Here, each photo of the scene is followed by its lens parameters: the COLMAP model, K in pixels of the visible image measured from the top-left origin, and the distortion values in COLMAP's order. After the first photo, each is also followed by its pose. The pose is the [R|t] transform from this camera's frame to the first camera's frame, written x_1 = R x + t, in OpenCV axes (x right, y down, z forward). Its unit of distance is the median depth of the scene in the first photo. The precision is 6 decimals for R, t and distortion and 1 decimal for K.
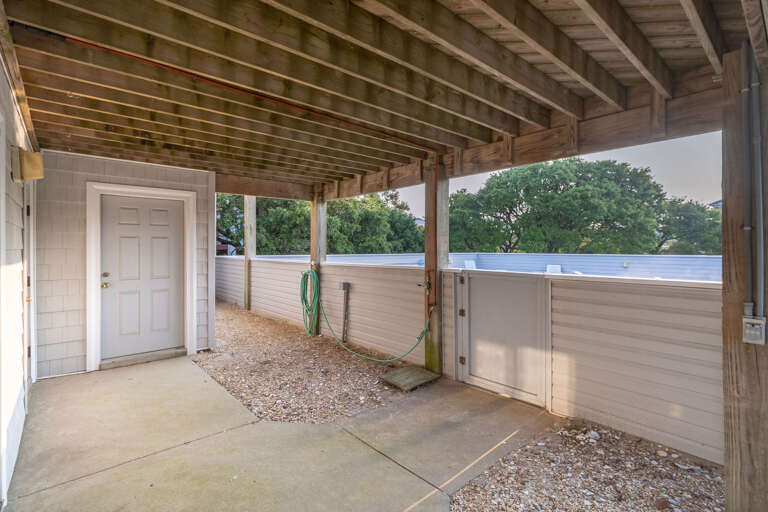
lens RADIAL K [[366.1, 0, 382.4], [0, 366.1, 248.7], [0, 0, 1]] dist [0.002349, 0.000029]
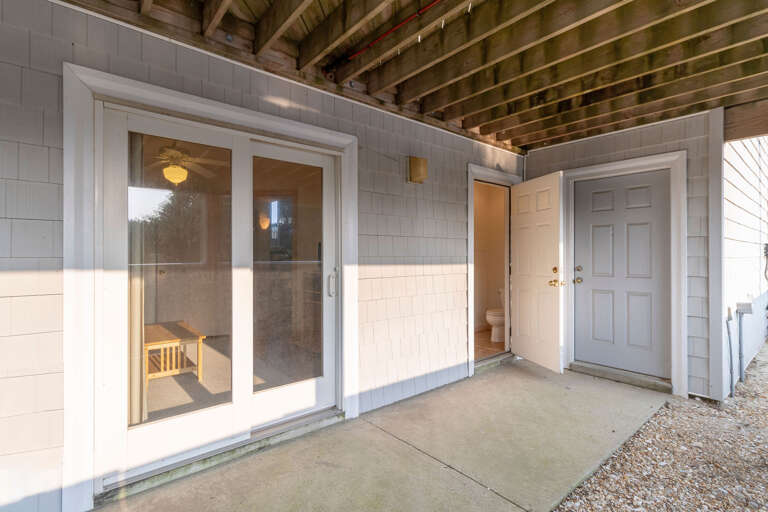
lens RADIAL K [[366.1, 0, 383.2], [0, 366.1, 252.5], [0, 0, 1]] dist [0.002349, 0.000029]
pose [[-0.012974, -0.006057, -0.999897, 0.107384], [-0.001574, 0.999981, -0.006037, 0.022921], [0.999915, 0.001495, -0.012983, 0.327840]]
